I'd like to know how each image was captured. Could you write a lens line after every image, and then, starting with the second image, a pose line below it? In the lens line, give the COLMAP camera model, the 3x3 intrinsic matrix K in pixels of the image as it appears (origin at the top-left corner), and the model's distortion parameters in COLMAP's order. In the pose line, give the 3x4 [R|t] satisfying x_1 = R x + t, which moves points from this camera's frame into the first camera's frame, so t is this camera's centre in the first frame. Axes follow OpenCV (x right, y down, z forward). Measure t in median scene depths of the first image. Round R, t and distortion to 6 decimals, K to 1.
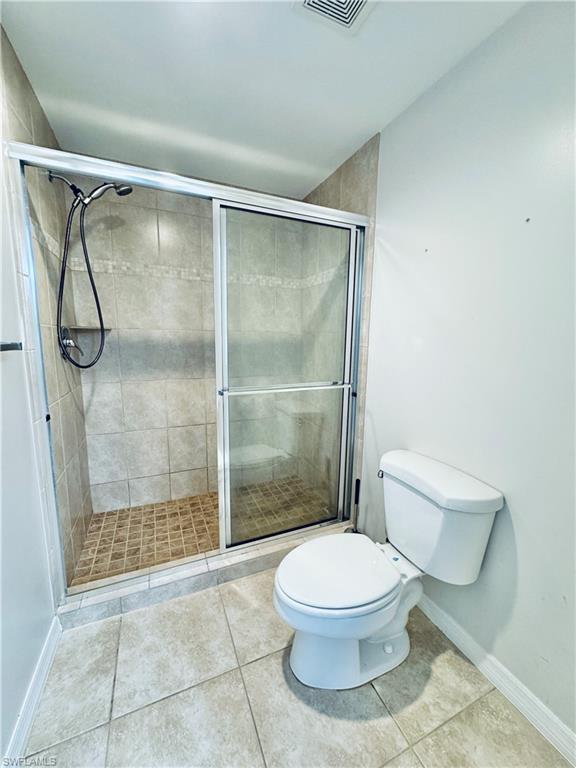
lens RADIAL K [[305.4, 0, 288.5], [0, 305.4, 383.3], [0, 0, 1]] dist [-0.002609, 0.000497]
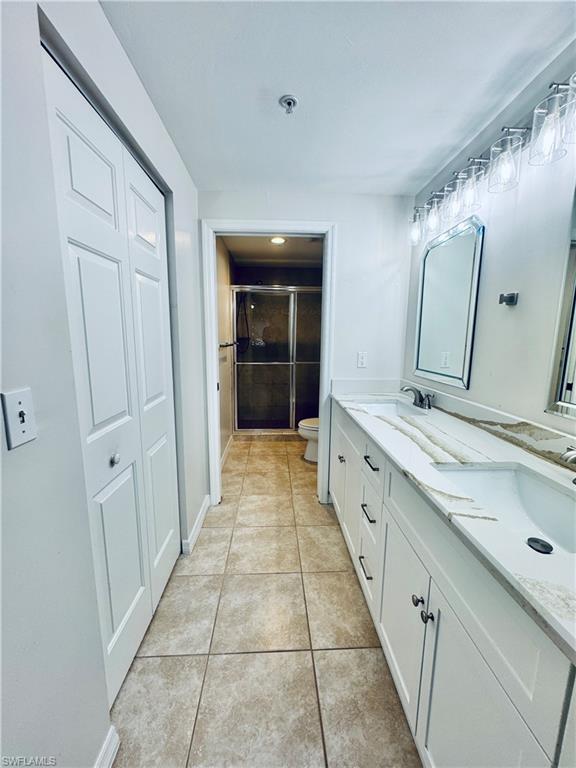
lens RADIAL K [[305.4, 0, 288.5], [0, 305.4, 383.3], [0, 0, 1]] dist [-0.002609, 0.000497]
pose [[0.934752, 0.046754, -0.352210, 0.733344], [-0.047975, 0.998835, 0.005266, 0.197666], [0.352046, 0.011975, 0.935906, -1.507024]]
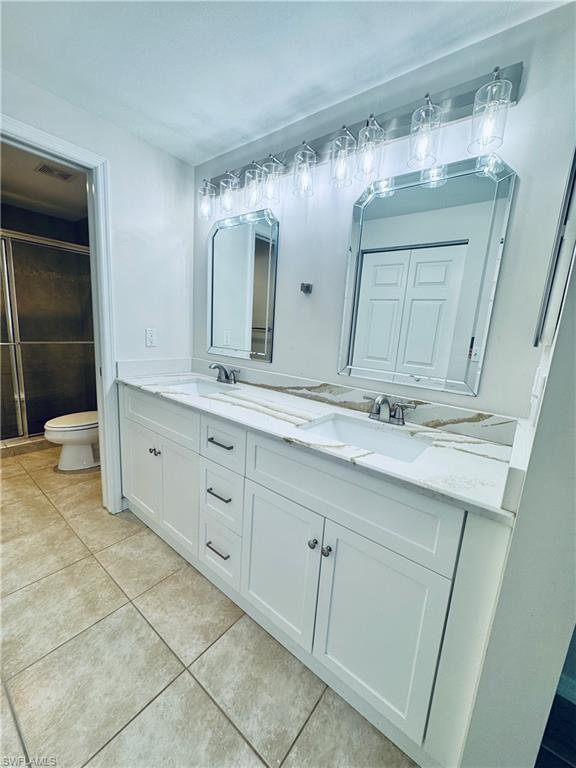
lens RADIAL K [[305.4, 0, 288.5], [0, 305.4, 383.3], [0, 0, 1]] dist [-0.002609, 0.000497]
pose [[0.882035, -0.045710, 0.468961, 0.395943], [0.022254, 0.998214, 0.055440, 0.212209], [-0.470658, -0.038464, 0.881477, -1.416681]]
